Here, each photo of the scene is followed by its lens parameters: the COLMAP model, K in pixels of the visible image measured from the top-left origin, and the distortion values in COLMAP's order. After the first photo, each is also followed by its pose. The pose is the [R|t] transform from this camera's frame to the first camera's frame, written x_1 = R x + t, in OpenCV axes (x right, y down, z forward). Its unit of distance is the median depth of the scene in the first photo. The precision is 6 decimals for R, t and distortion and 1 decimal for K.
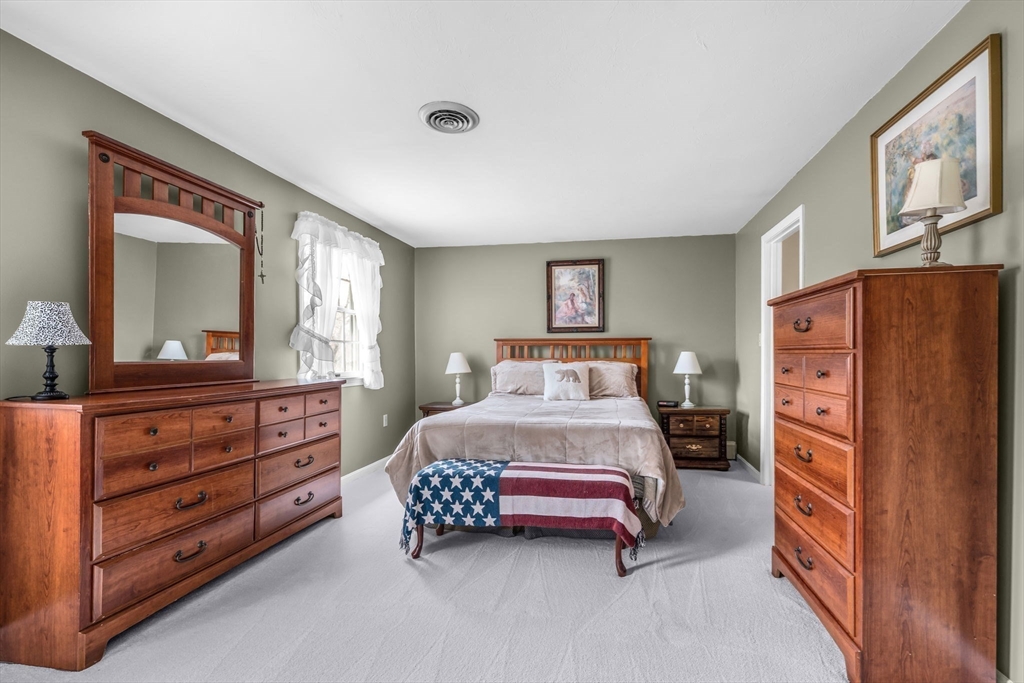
lens RADIAL K [[443.7, 0, 512.3], [0, 443.7, 349.7], [0, 0, 1]] dist [-0.001919, -0.000211]
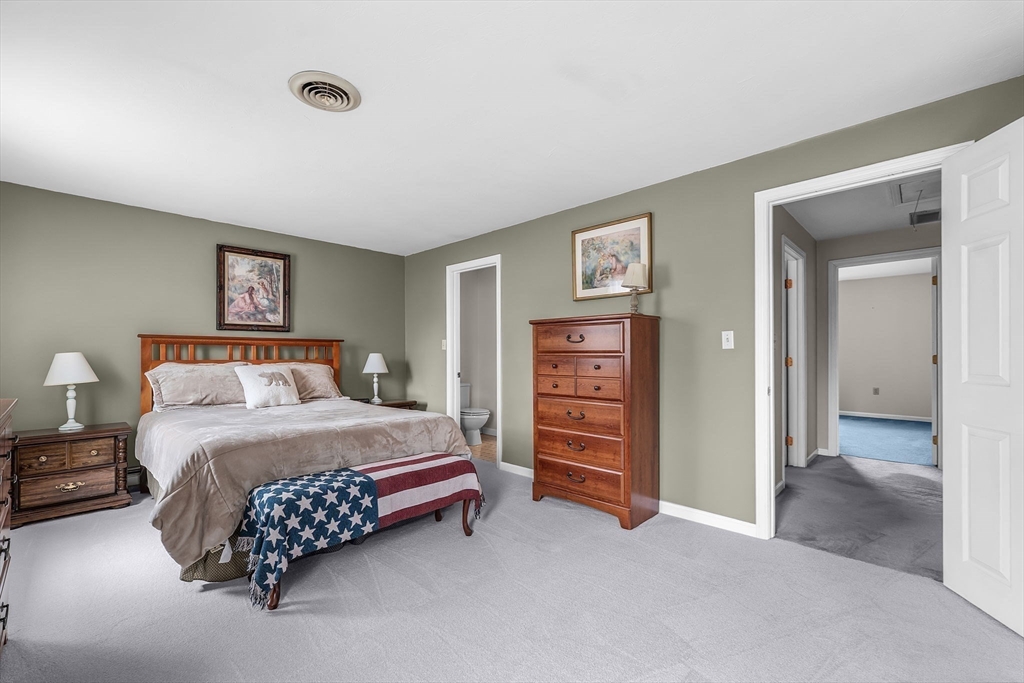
lens RADIAL K [[427.0, 0, 512.1], [0, 427.0, 347.0], [0, 0, 1]] dist [0.002076, -0.000611]
pose [[0.572020, 0.019208, 0.820015, -0.302395], [-0.010792, 0.999815, -0.015892, 0.001423], [-0.820169, 0.000240, 0.572121, 0.098601]]
